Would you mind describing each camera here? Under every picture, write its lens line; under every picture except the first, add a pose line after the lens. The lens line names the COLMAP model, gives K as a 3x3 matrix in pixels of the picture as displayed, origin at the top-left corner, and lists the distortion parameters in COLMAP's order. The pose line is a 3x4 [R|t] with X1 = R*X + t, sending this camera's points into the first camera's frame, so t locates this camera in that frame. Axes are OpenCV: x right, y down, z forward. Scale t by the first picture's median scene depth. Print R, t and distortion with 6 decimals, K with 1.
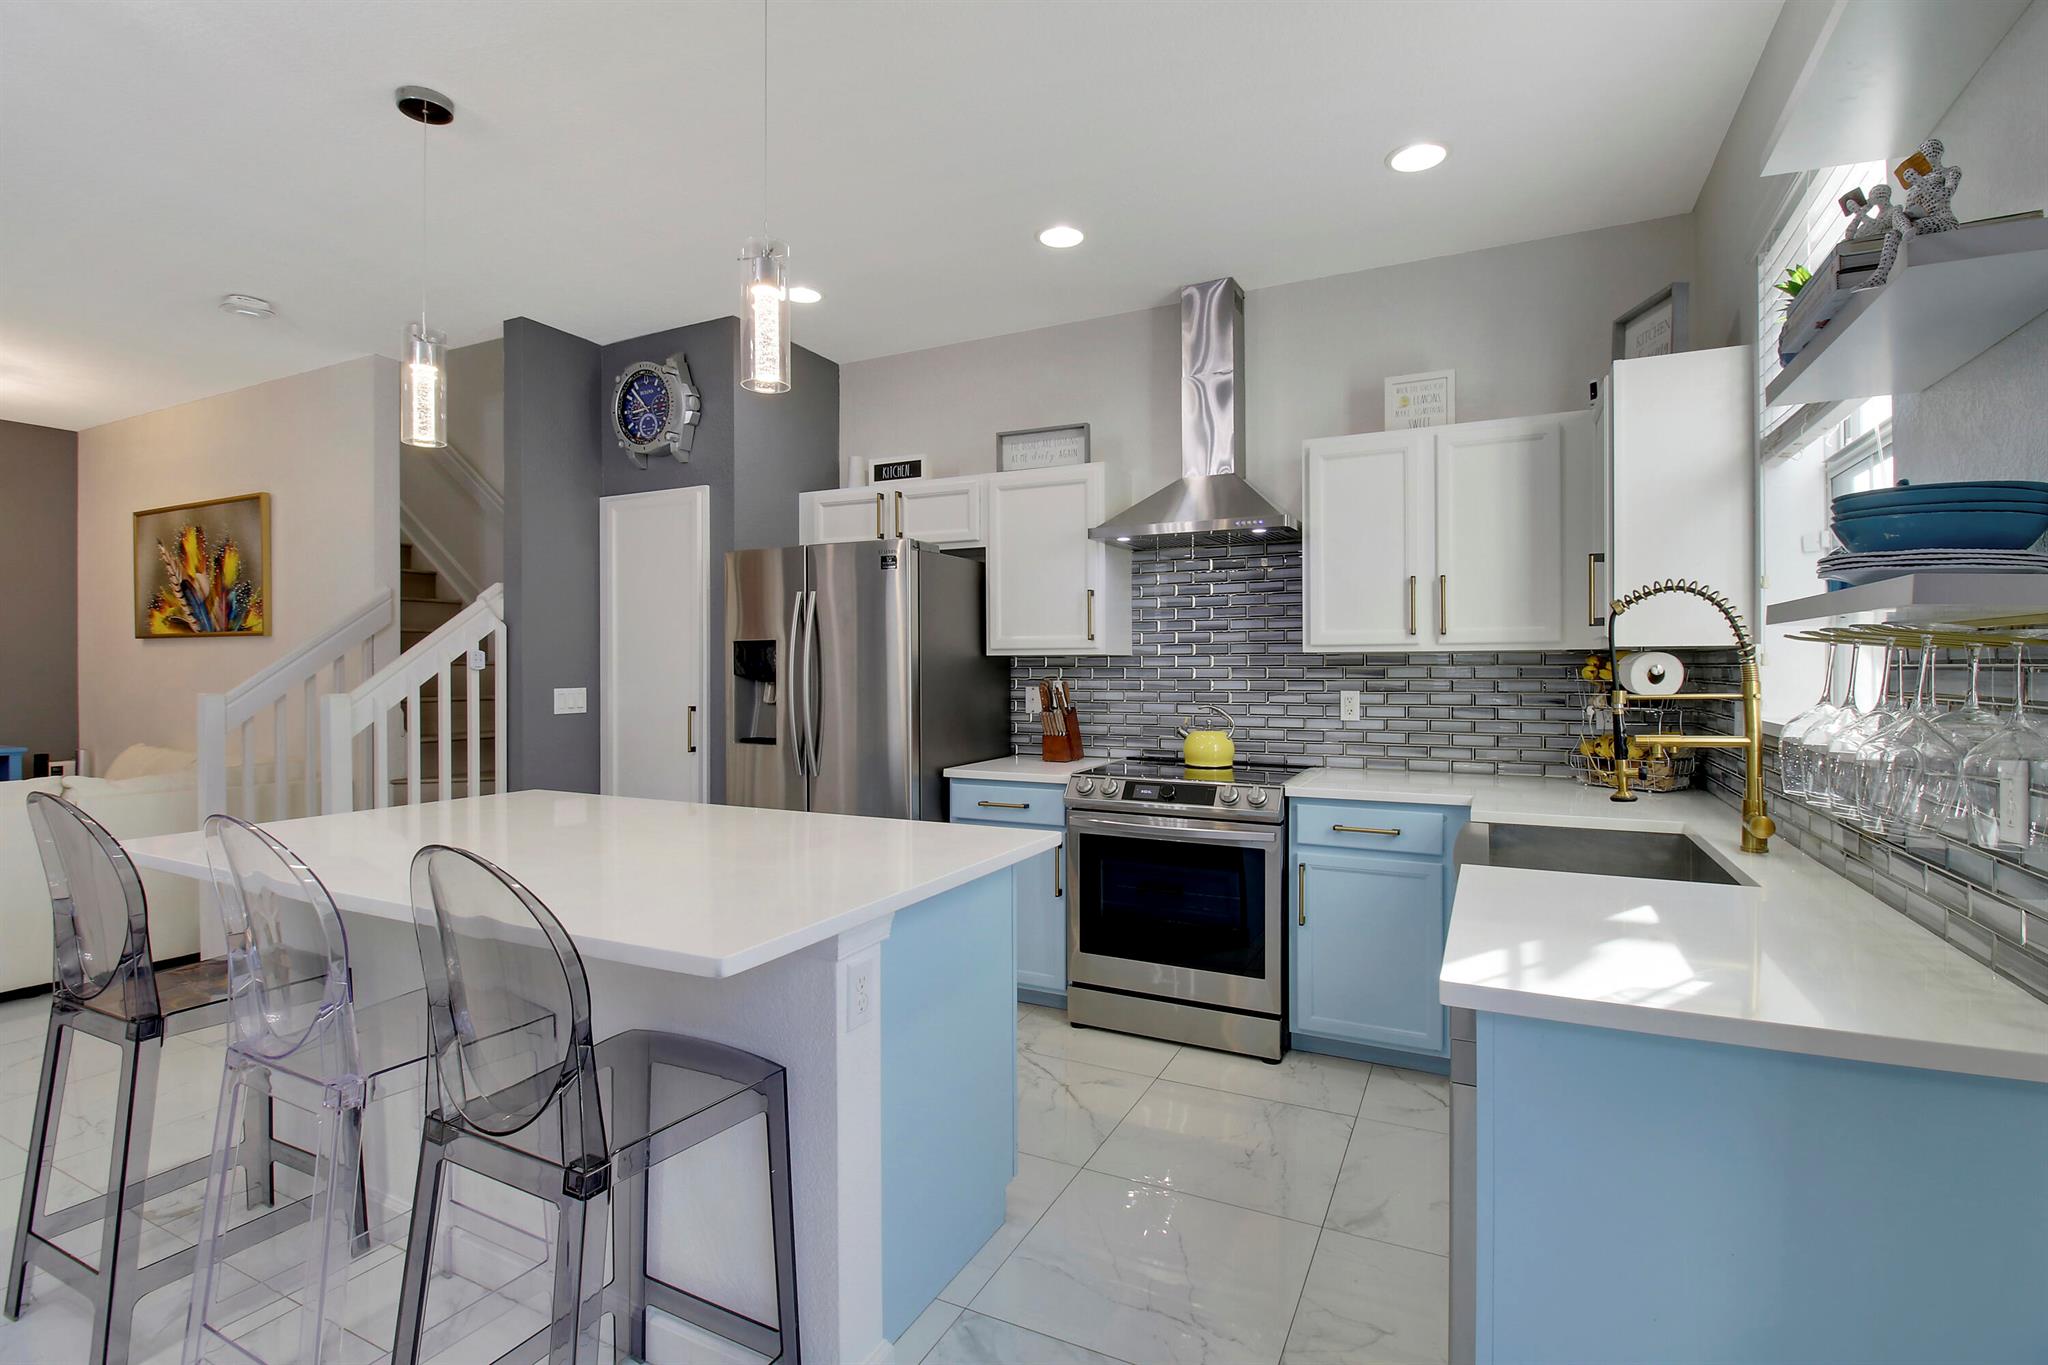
lens RADIAL K [[967.0, 0, 1048.3], [0, 967.0, 668.3], [0, 0, 1]] dist [-0.015904, -0.007601]
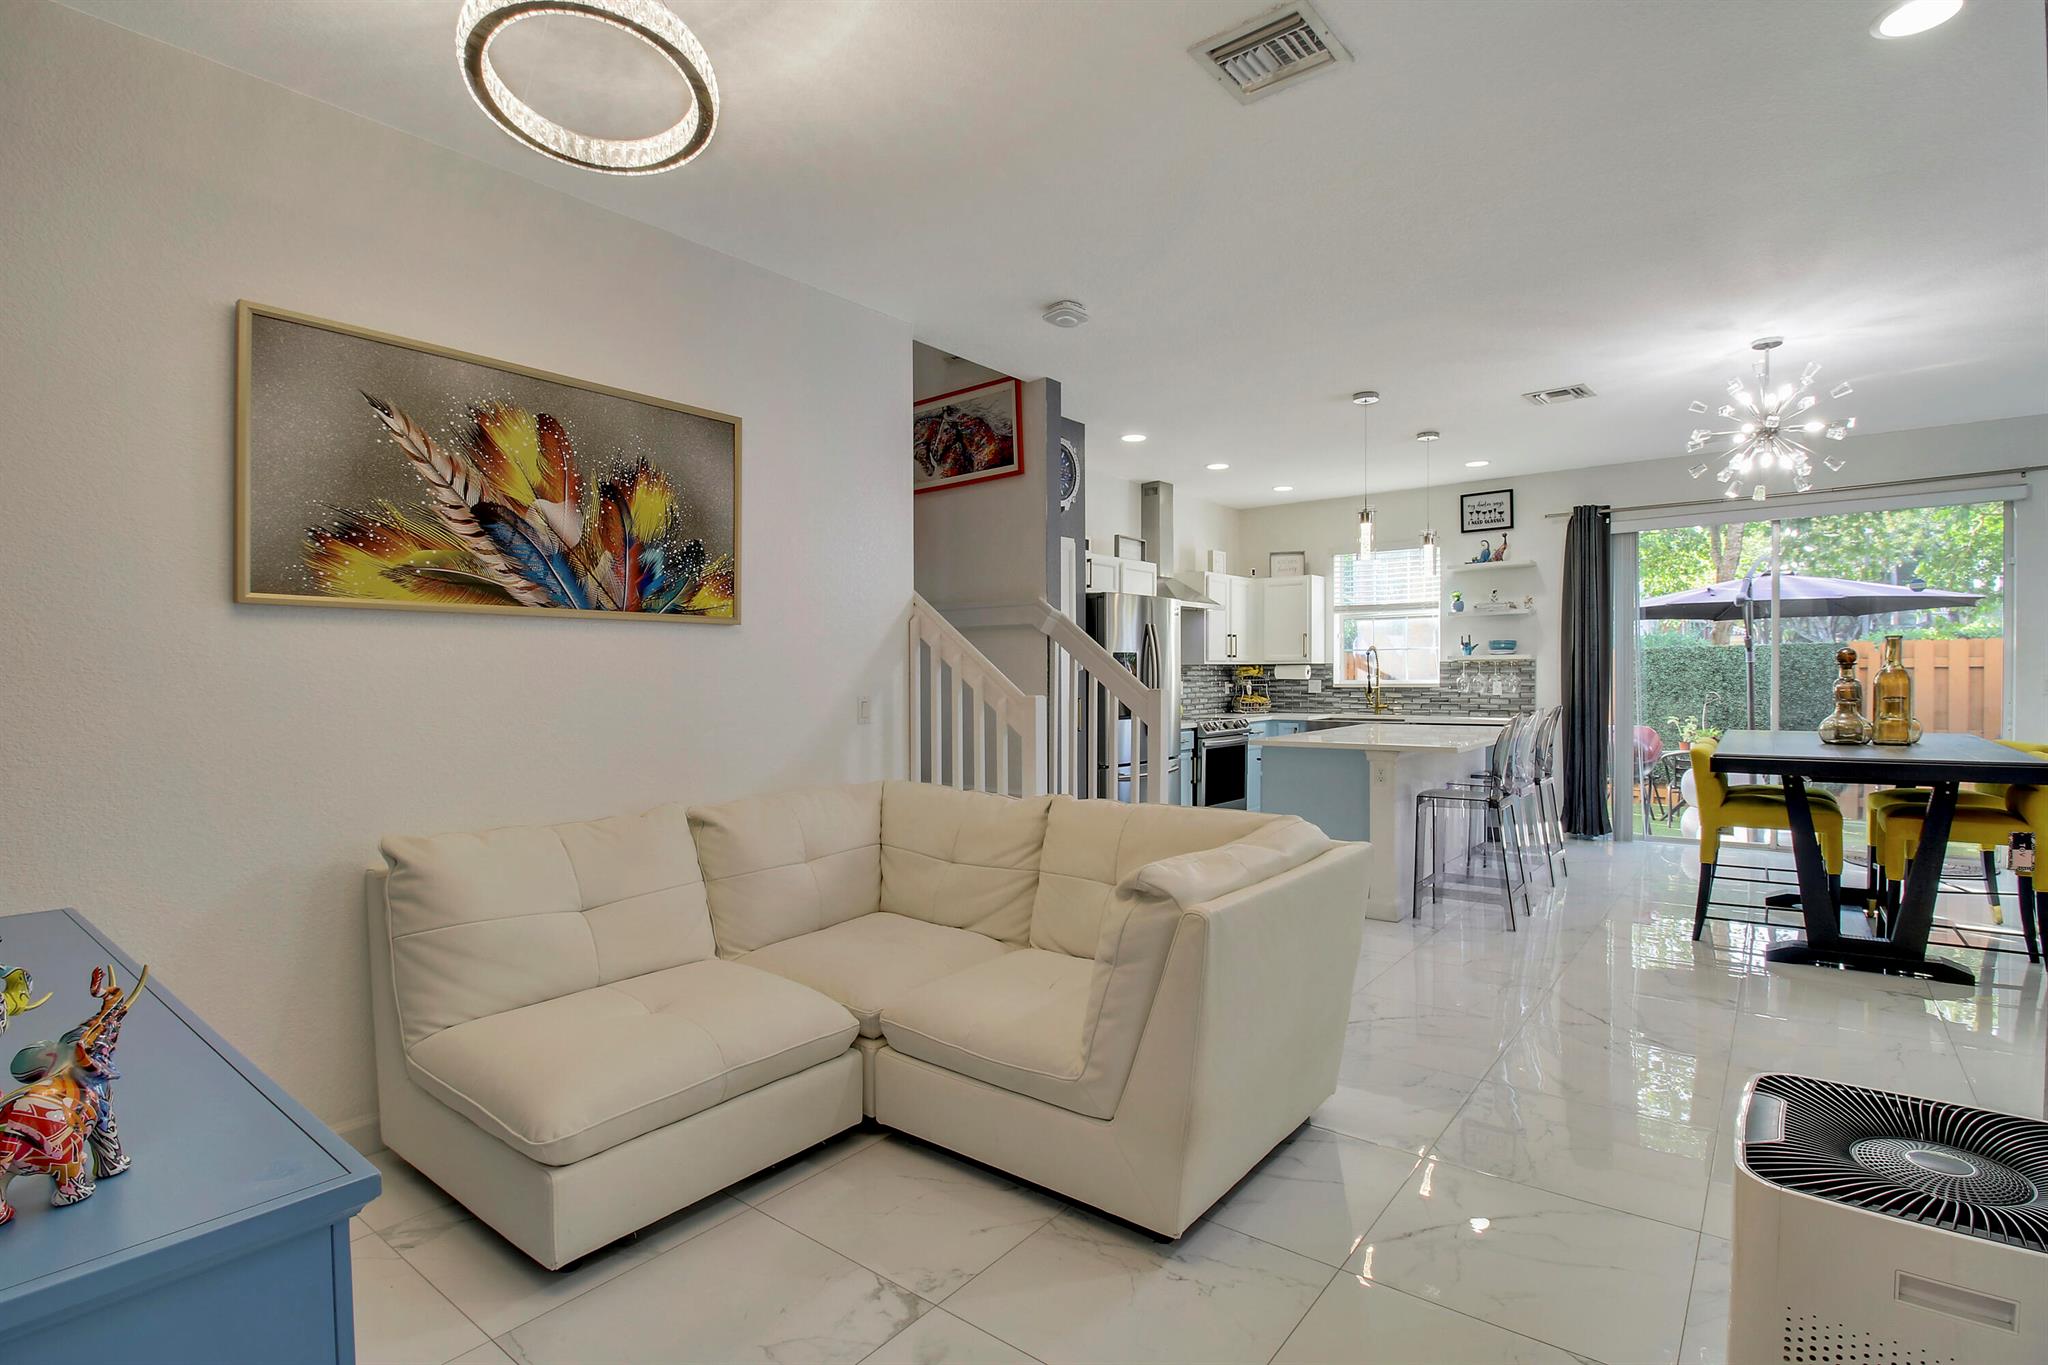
lens RADIAL K [[967.0, 0, 1005.8], [0, 967.0, 699.1], [0, 0, 1]] dist [-0.015904, -0.007601]
pose [[0.238362, -0.025265, 0.970848, -1.787354], [0.009989, 0.999672, 0.023562, 0.007074], [-0.971125, 0.004081, 0.238537, 0.783875]]
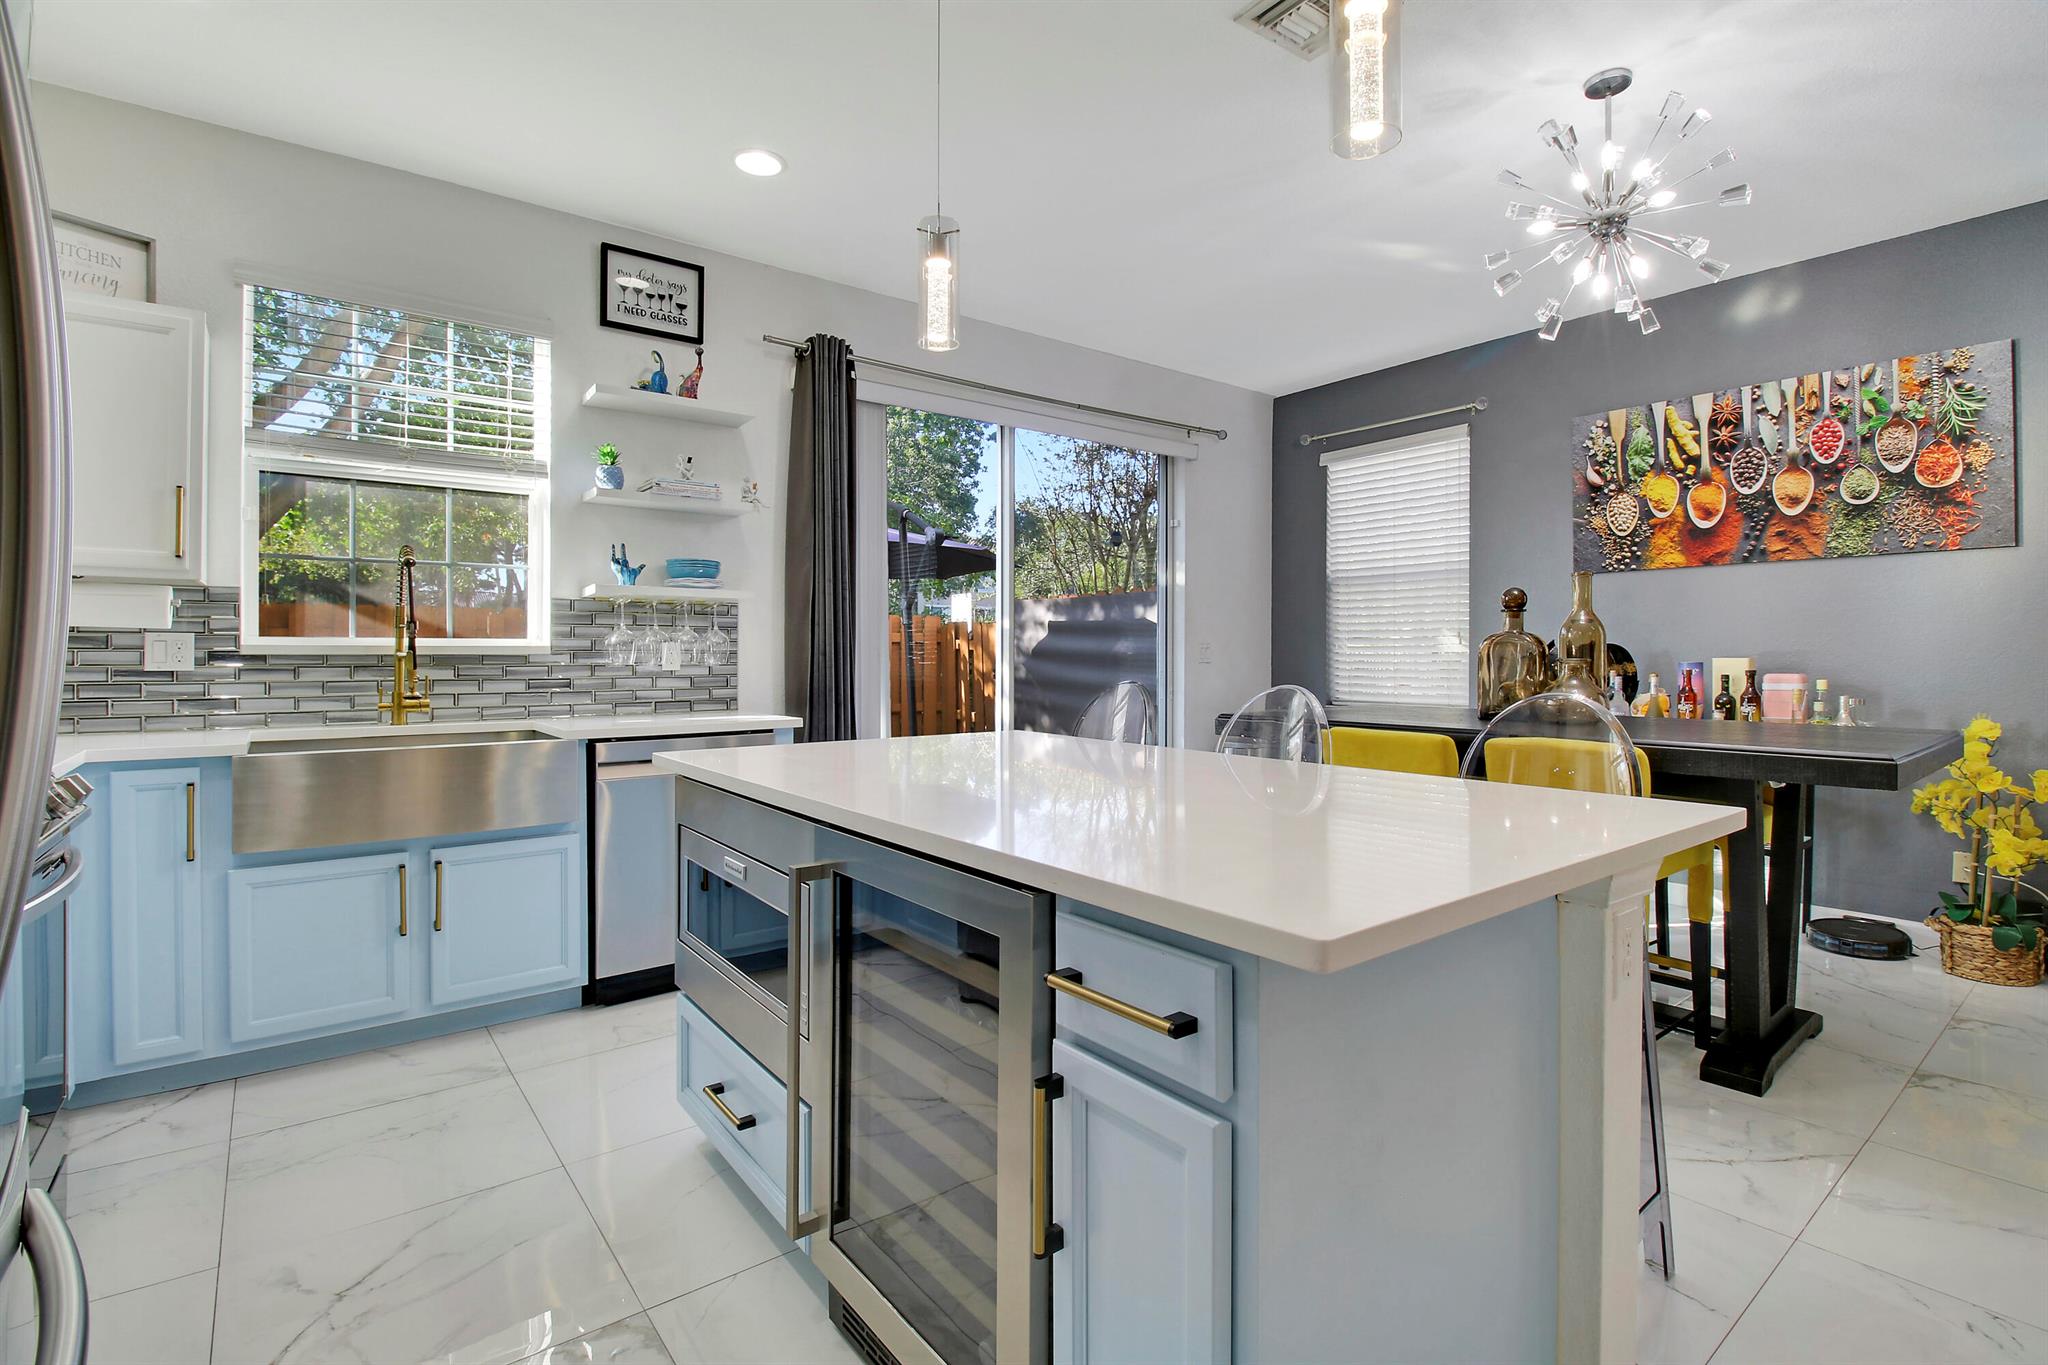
lens RADIAL K [[967.0, 0, 1082.5], [0, 967.0, 656.3], [0, 0, 1]] dist [-0.015904, -0.007601]
pose [[-0.898656, 0.000496, 0.438653, -0.428096], [0.000588, 1.000000, 0.000073, 0.041018], [-0.438653, 0.000324, -0.898657, 0.972091]]
